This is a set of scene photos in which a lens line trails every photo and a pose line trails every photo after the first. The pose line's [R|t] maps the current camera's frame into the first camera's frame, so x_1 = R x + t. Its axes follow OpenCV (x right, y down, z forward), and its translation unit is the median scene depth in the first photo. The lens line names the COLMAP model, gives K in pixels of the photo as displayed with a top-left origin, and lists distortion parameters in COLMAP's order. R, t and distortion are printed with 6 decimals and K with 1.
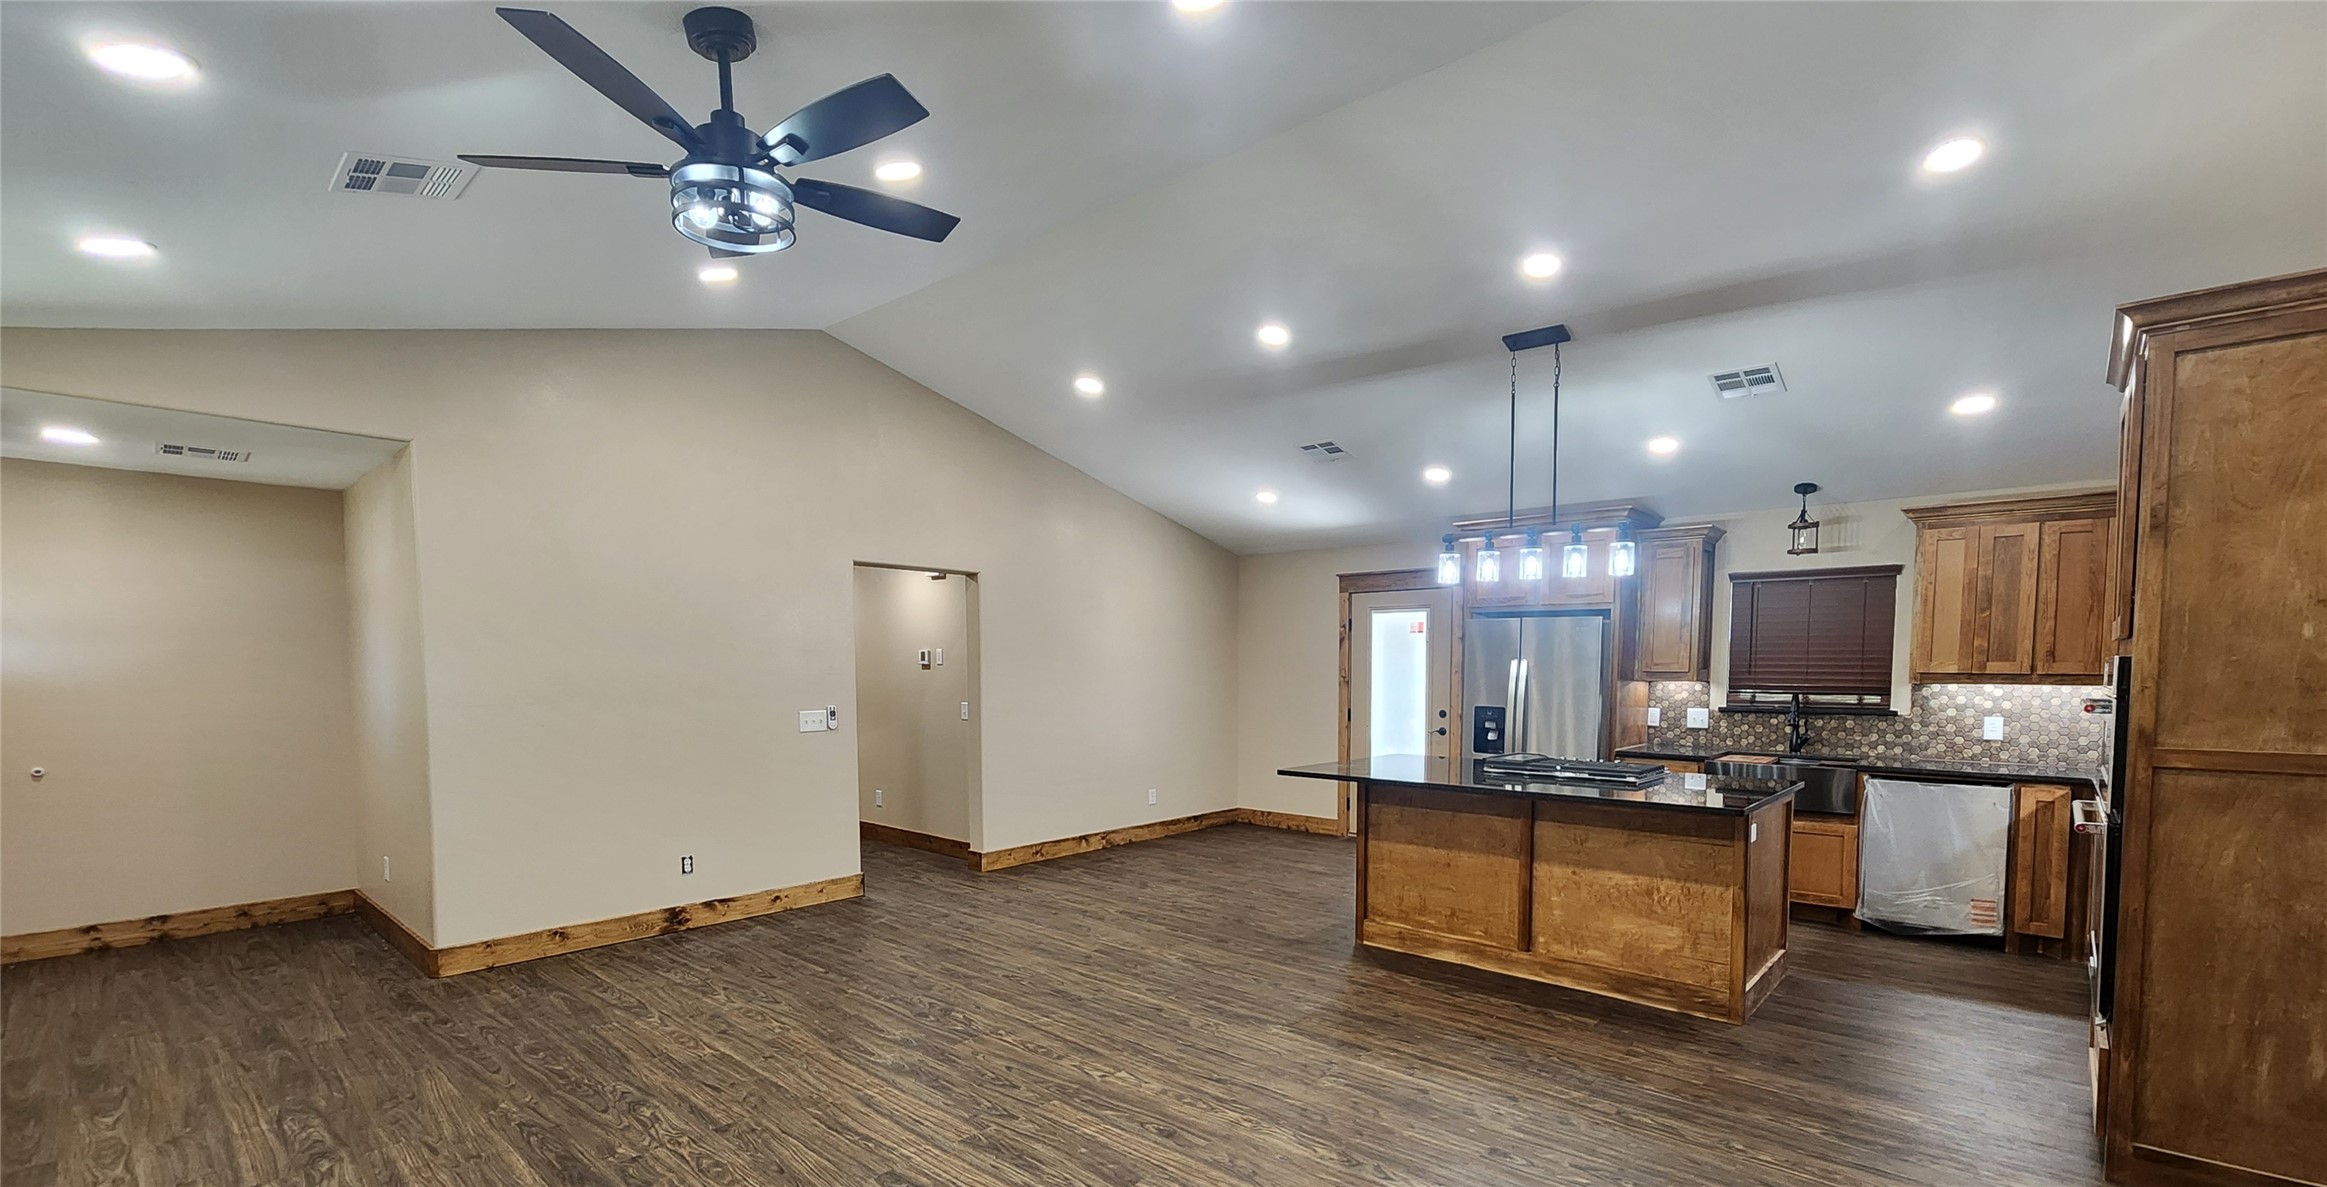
lens RADIAL K [[976.9, 0, 1199.9], [0, 976.9, 722.6], [0, 0, 1]] dist [0.001025, -0.000413]
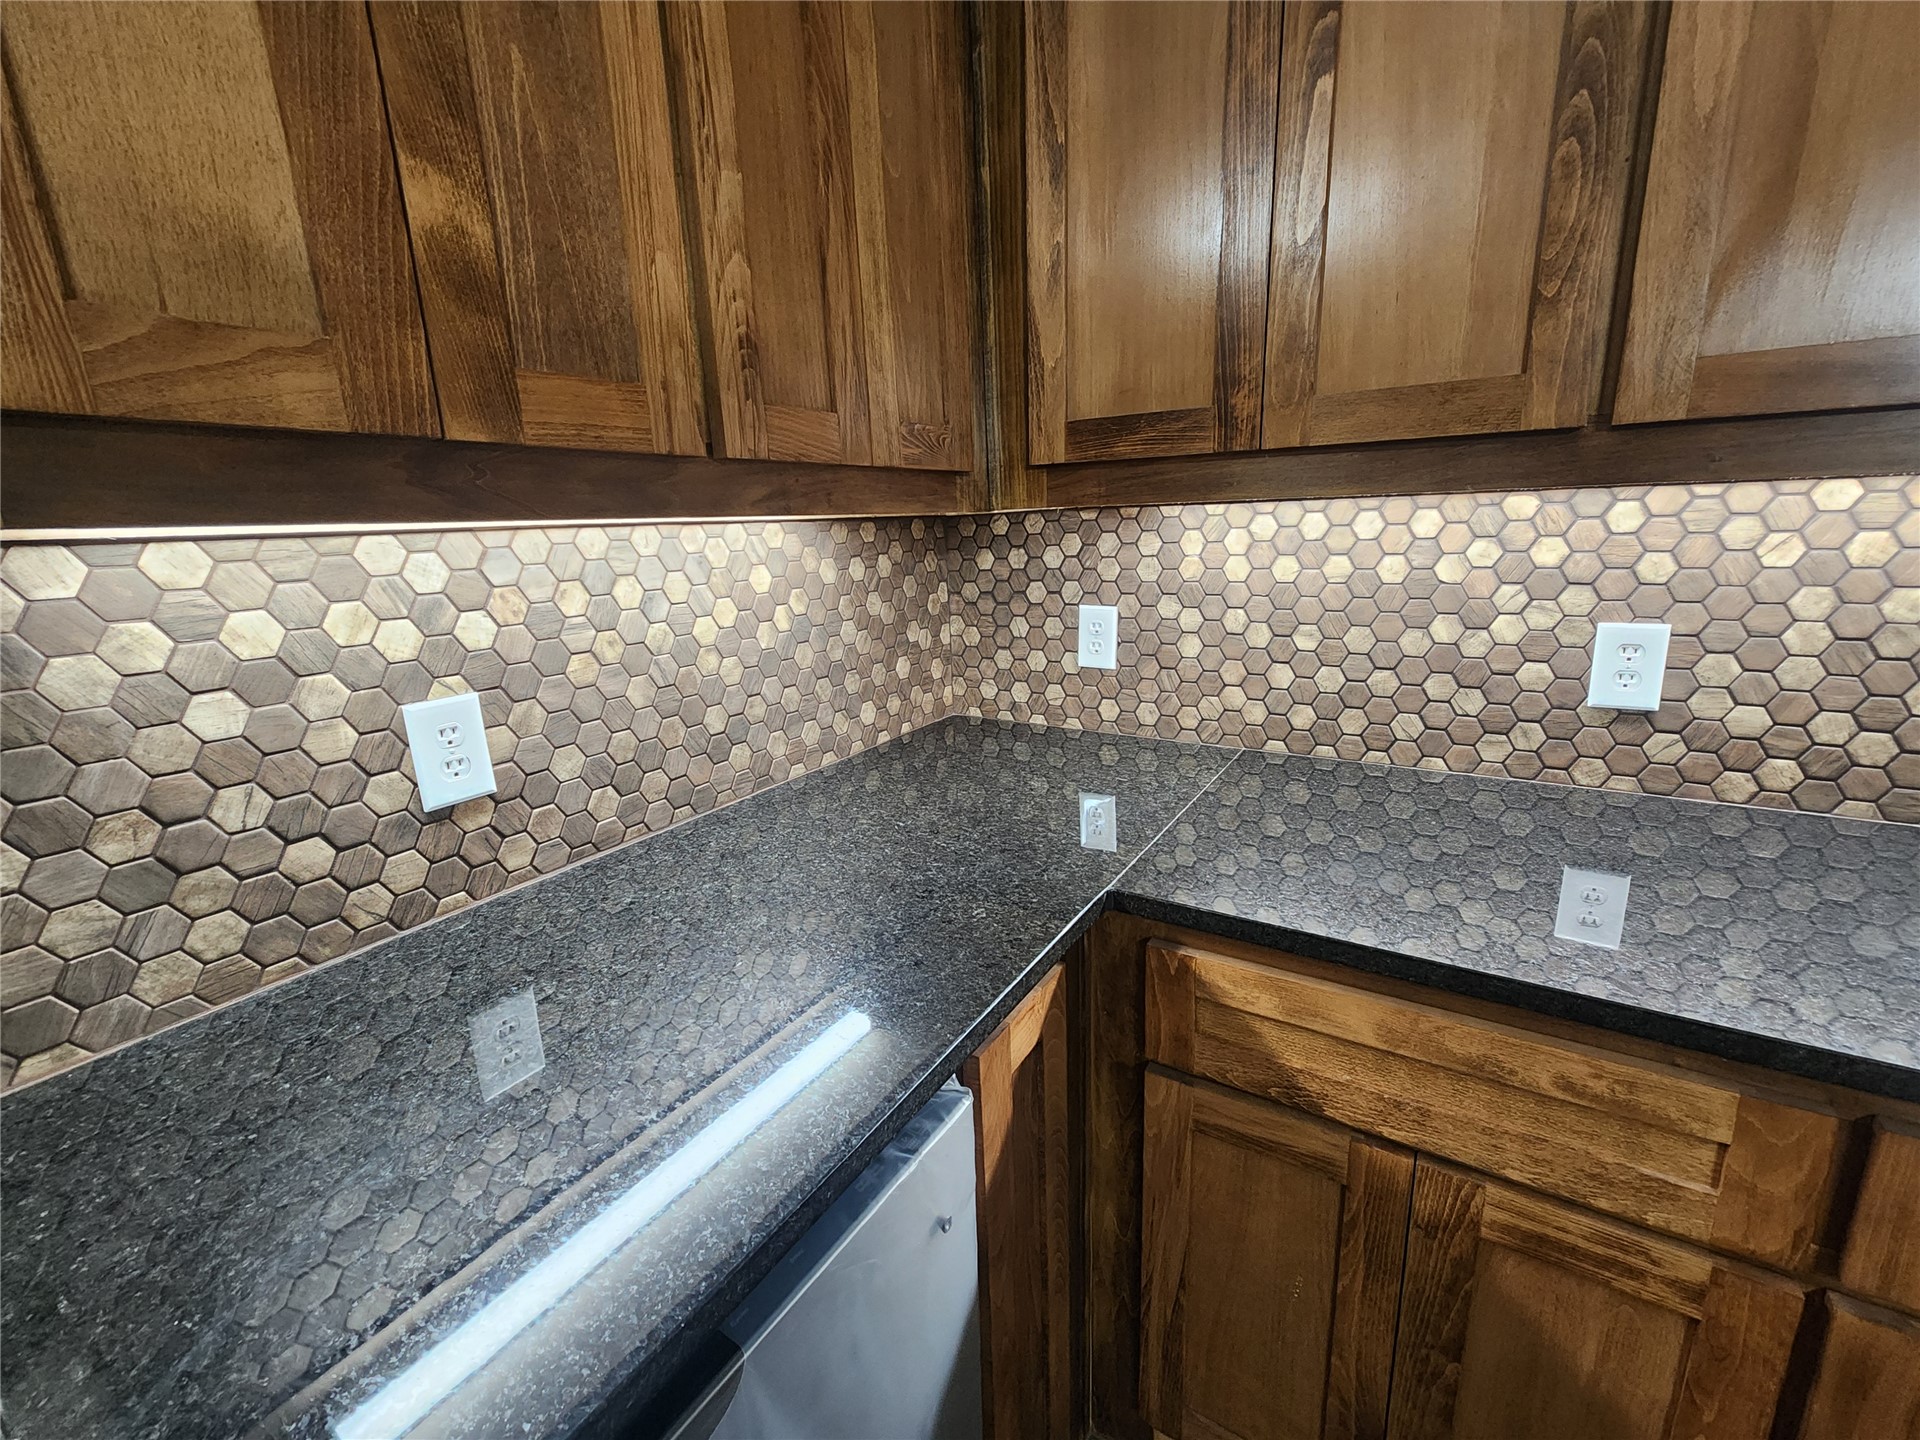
lens RADIAL K [[790.7, 0, 962.5], [0, 790.7, 706.7], [0, 0, 1]] dist [0.003920, -0.002648]
pose [[-0.141775, -0.220280, 0.965079, 0.619816], [0.099231, 0.966853, 0.235262, -0.030718], [-0.984913, 0.129120, -0.115217, 0.886489]]
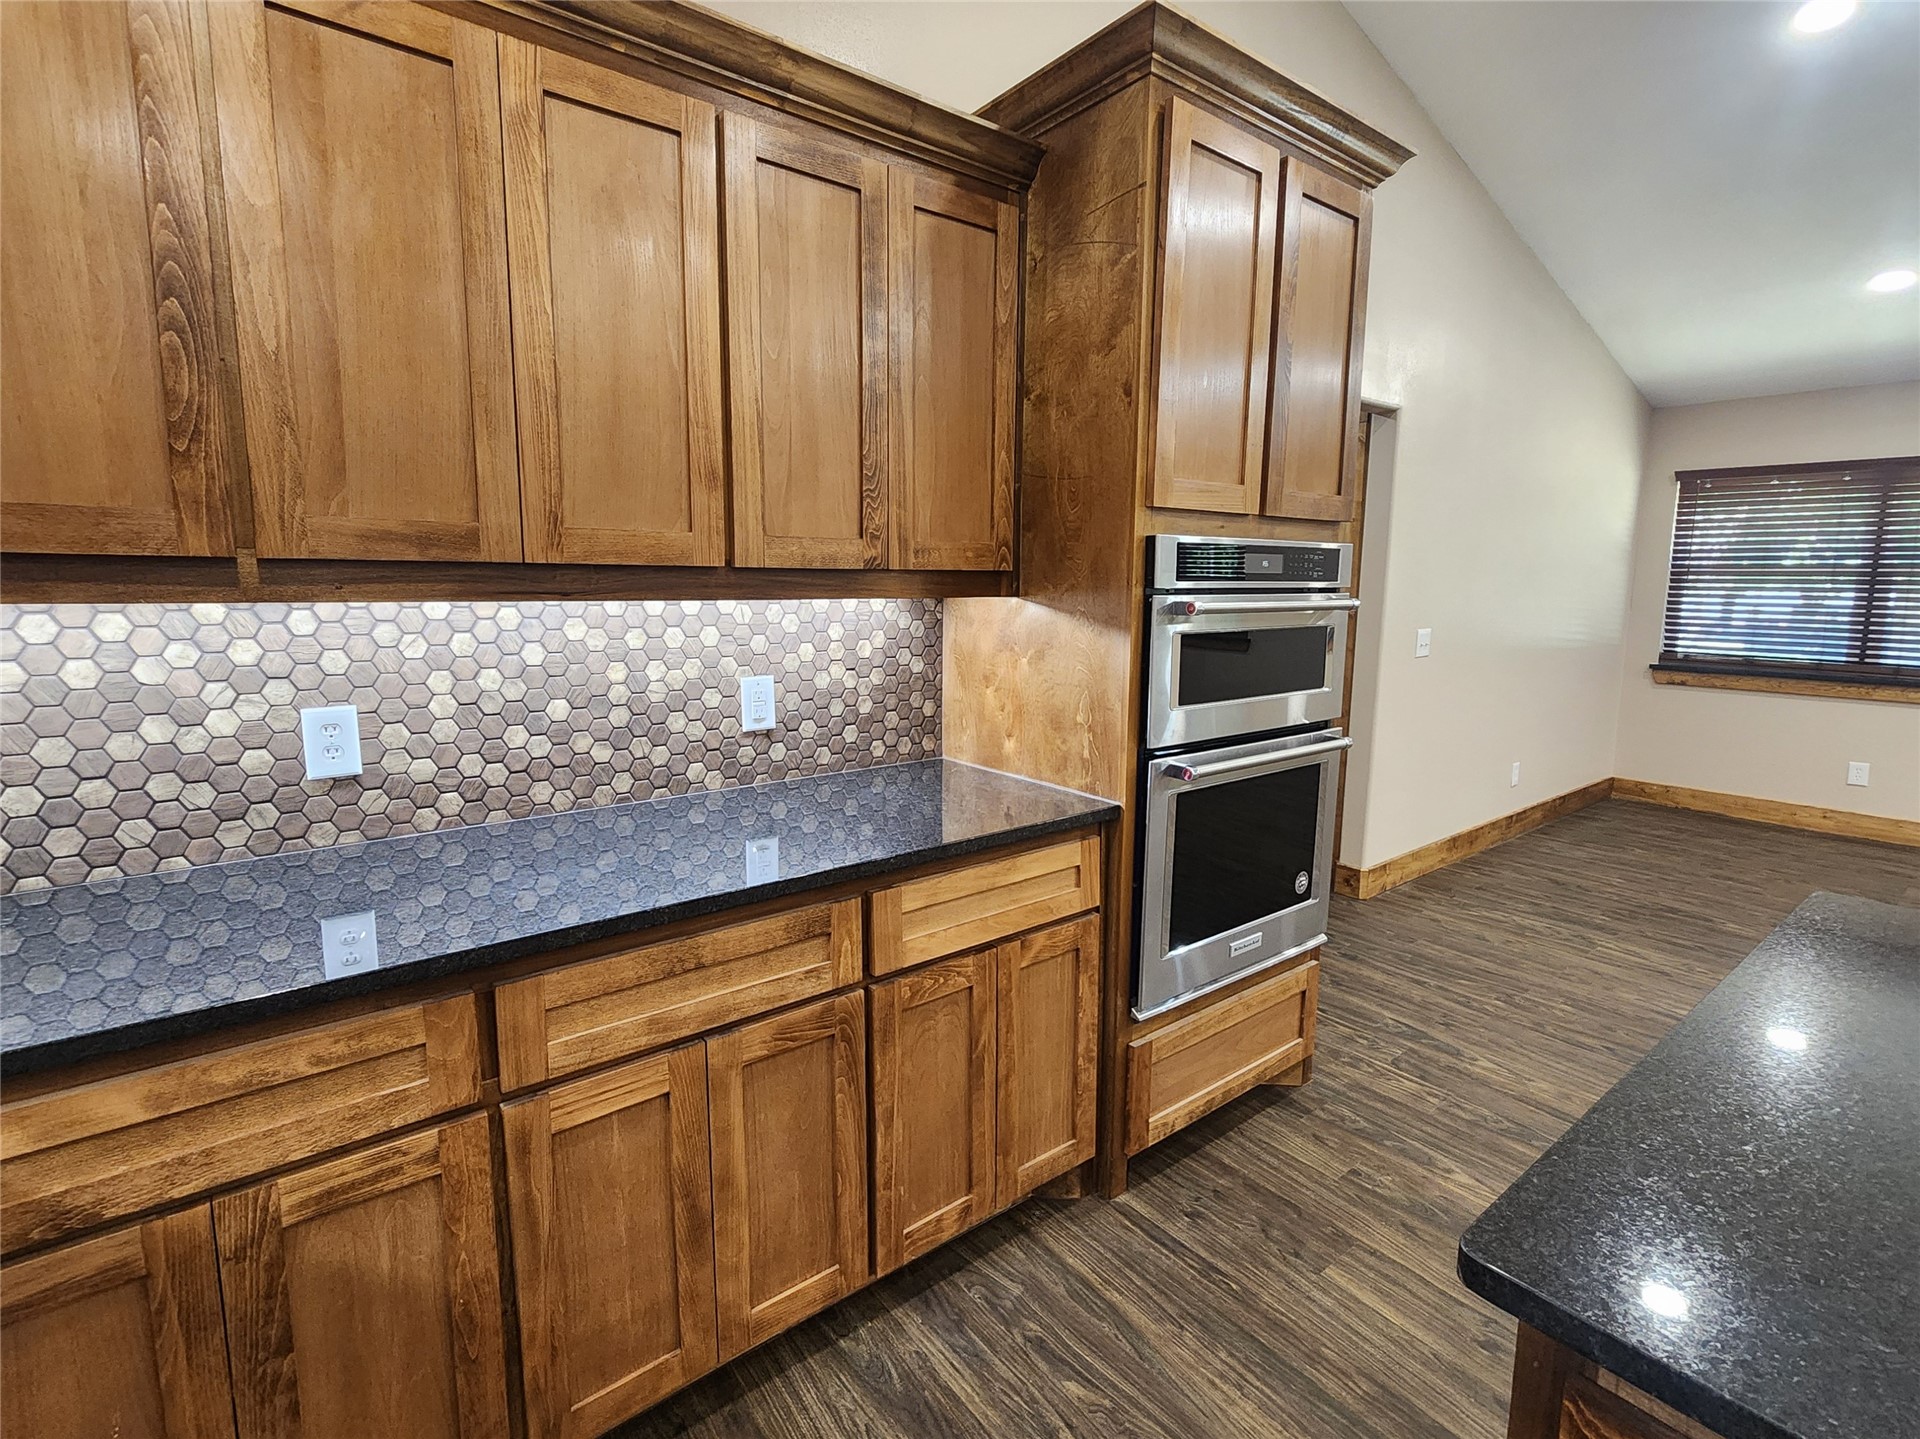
lens RADIAL K [[918.3, 0, 955.9], [0, 918.3, 702.7], [0, 0, 1]] dist [0.001545, 0.000325]
pose [[-0.981298, -0.032160, 0.189787, 0.548548], [0.005597, 0.980761, 0.195132, -0.043116], [-0.192411, 0.192545, -0.962239, 0.930303]]
